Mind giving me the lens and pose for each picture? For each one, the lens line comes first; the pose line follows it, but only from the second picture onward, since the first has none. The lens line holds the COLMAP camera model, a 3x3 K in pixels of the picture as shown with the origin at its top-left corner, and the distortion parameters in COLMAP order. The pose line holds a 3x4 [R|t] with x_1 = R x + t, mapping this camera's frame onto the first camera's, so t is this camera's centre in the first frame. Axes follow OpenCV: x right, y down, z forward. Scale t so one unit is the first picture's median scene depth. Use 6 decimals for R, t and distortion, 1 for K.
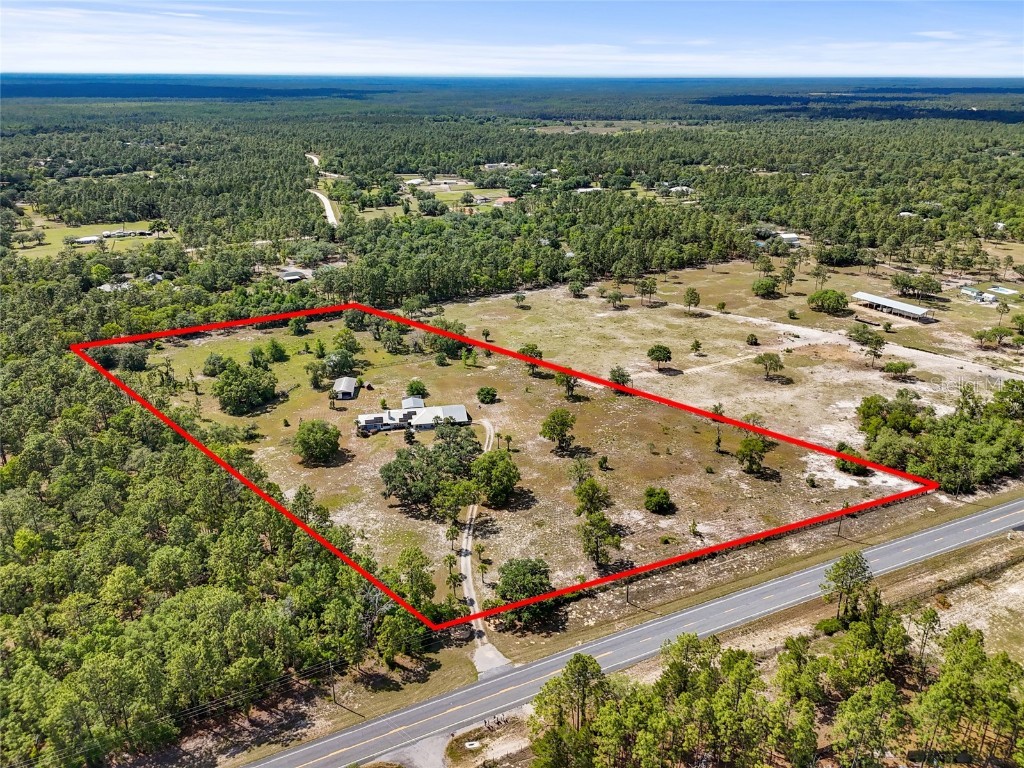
lens RADIAL K [[752.3, 0, 515.1], [0, 752.3, 380.4], [0, 0, 1]] dist [0.092074, -0.111420]
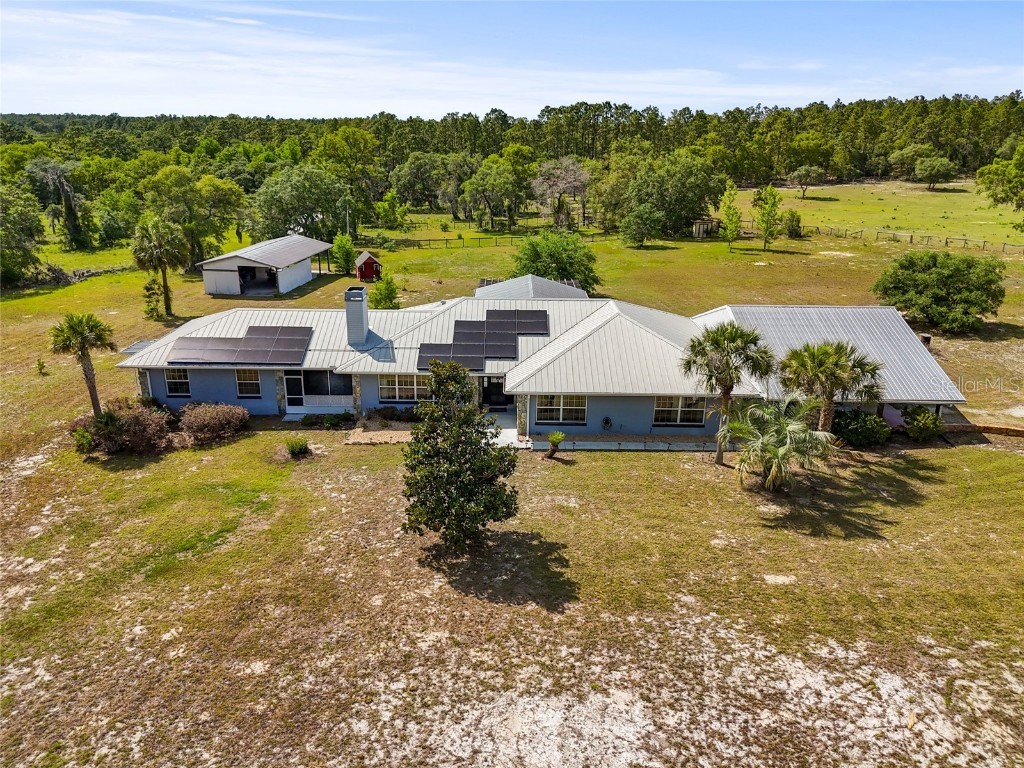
lens RADIAL K [[752.3, 0, 515.1], [0, 752.3, 380.4], [0, 0, 1]] dist [0.092074, -0.111420]
pose [[0.983418, 0.065275, -0.169198, -0.113978], [-0.077046, 0.994974, -0.063962, 0.063994], [0.164172, 0.075937, 0.983504, 0.869824]]
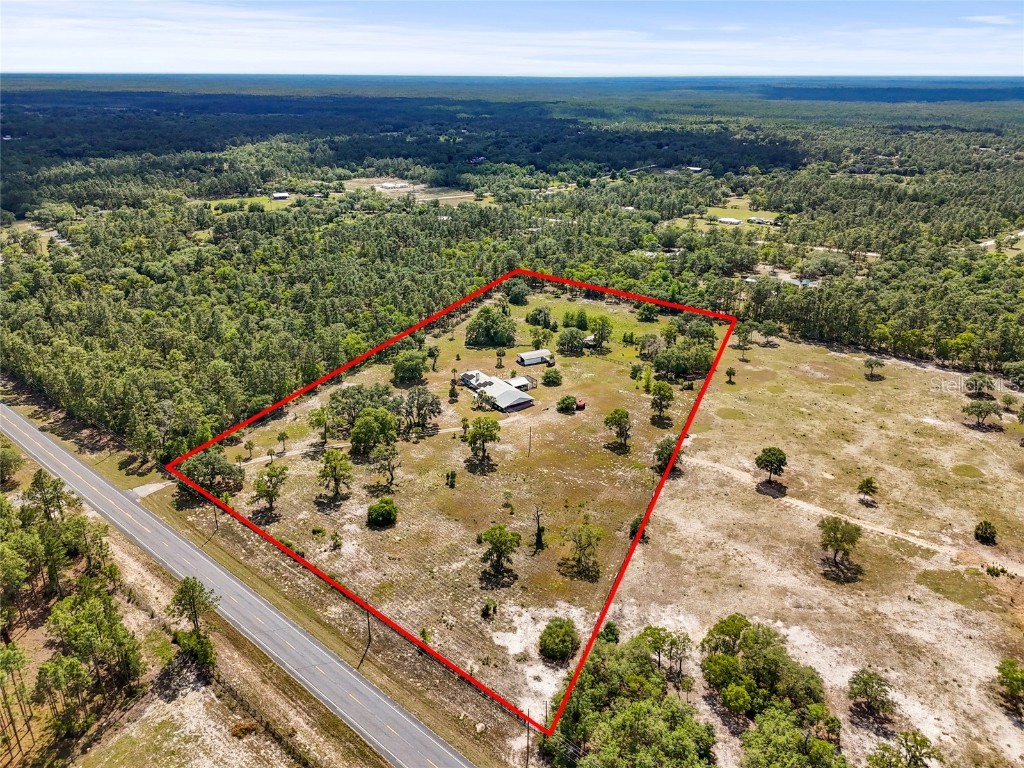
lens RADIAL K [[752.3, 0, 515.1], [0, 752.3, 380.4], [0, 0, 1]] dist [0.092074, -0.111420]
pose [[0.398157, 0.341973, -0.851191, 0.791250], [-0.349700, 0.914426, 0.203801, -0.191148], [0.848045, 0.216517, 0.483673, 0.514835]]
